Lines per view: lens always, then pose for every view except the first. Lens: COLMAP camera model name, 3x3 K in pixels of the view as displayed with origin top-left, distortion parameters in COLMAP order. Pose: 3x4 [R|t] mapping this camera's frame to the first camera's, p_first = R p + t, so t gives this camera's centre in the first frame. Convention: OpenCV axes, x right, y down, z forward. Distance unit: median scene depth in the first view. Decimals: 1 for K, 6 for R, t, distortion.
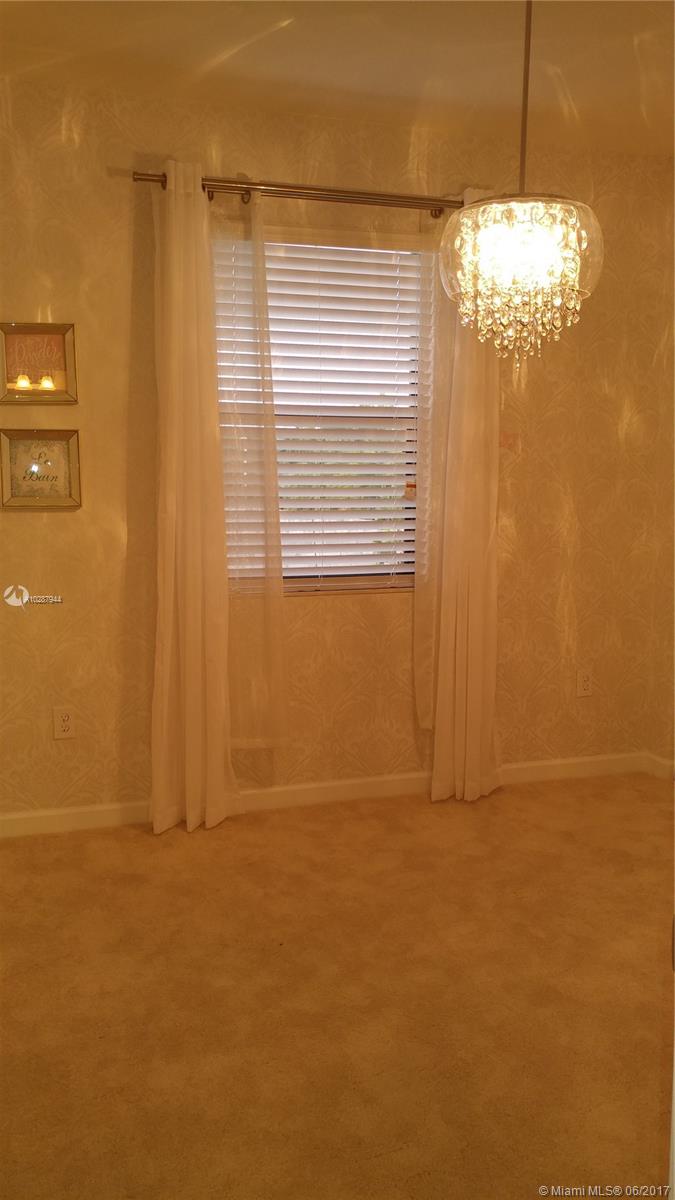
lens RADIAL K [[933.3, 0, 313.4], [0, 933.3, 601.6], [0, 0, 1]] dist [0.010463, 0.002614]
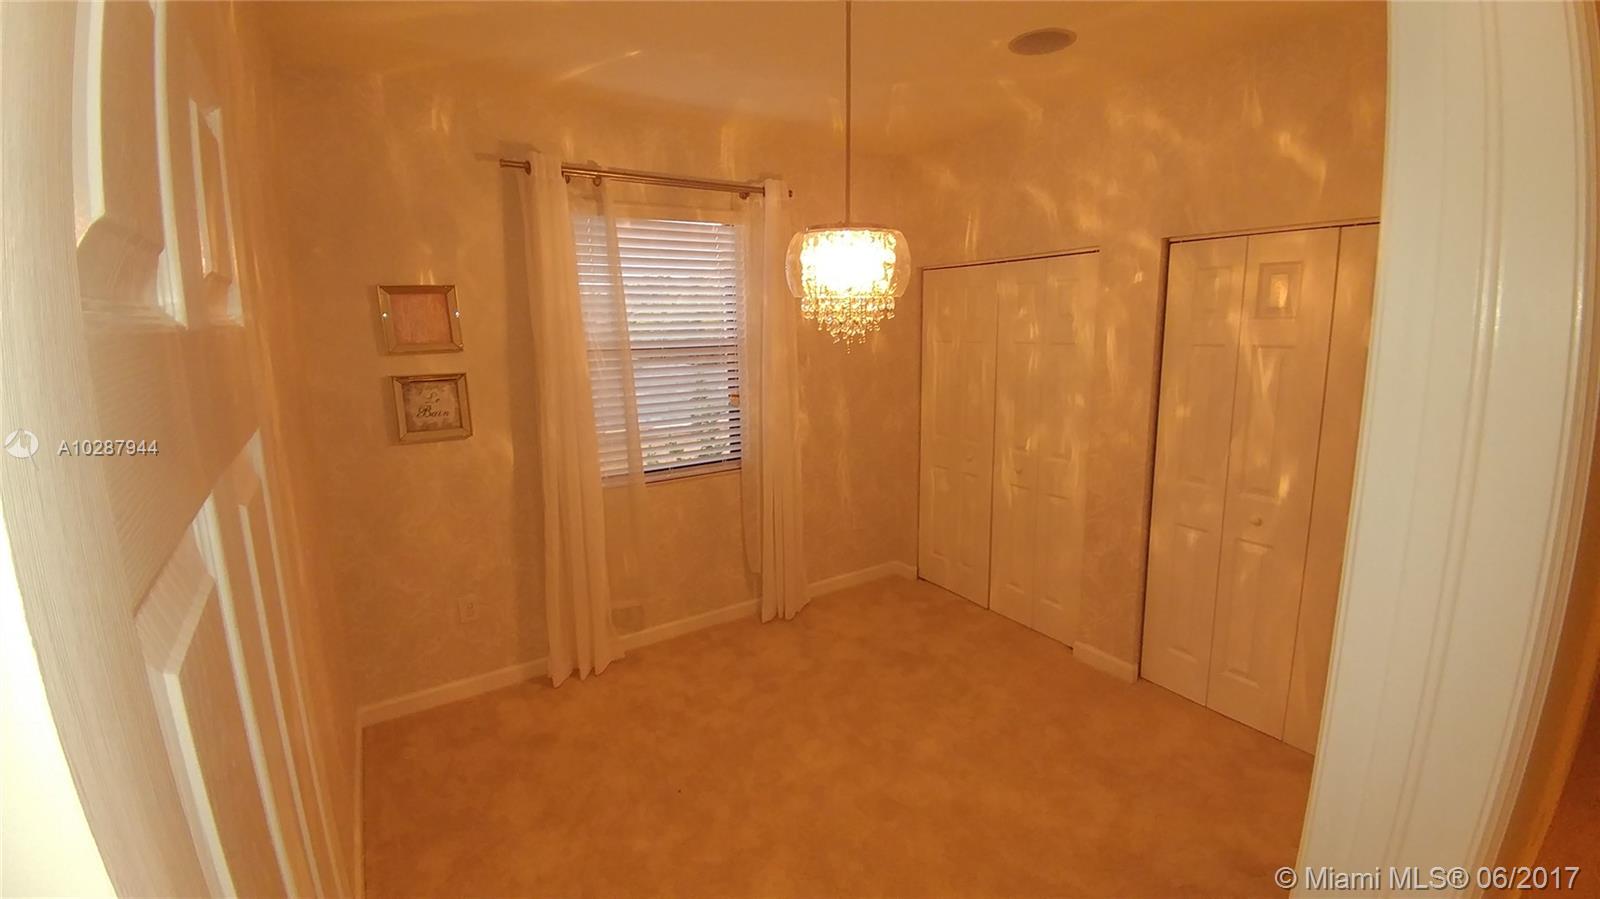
lens RADIAL K [[640.0, 0, 800.0], [0, 640.0, 449.5], [0, 0, 1]] dist [0.031587, -0.042690]
pose [[0.966293, -0.065440, 0.248987, -0.044796], [0.057912, 0.997619, 0.037449, -0.084738], [-0.250845, -0.021767, 0.967783, 0.084334]]
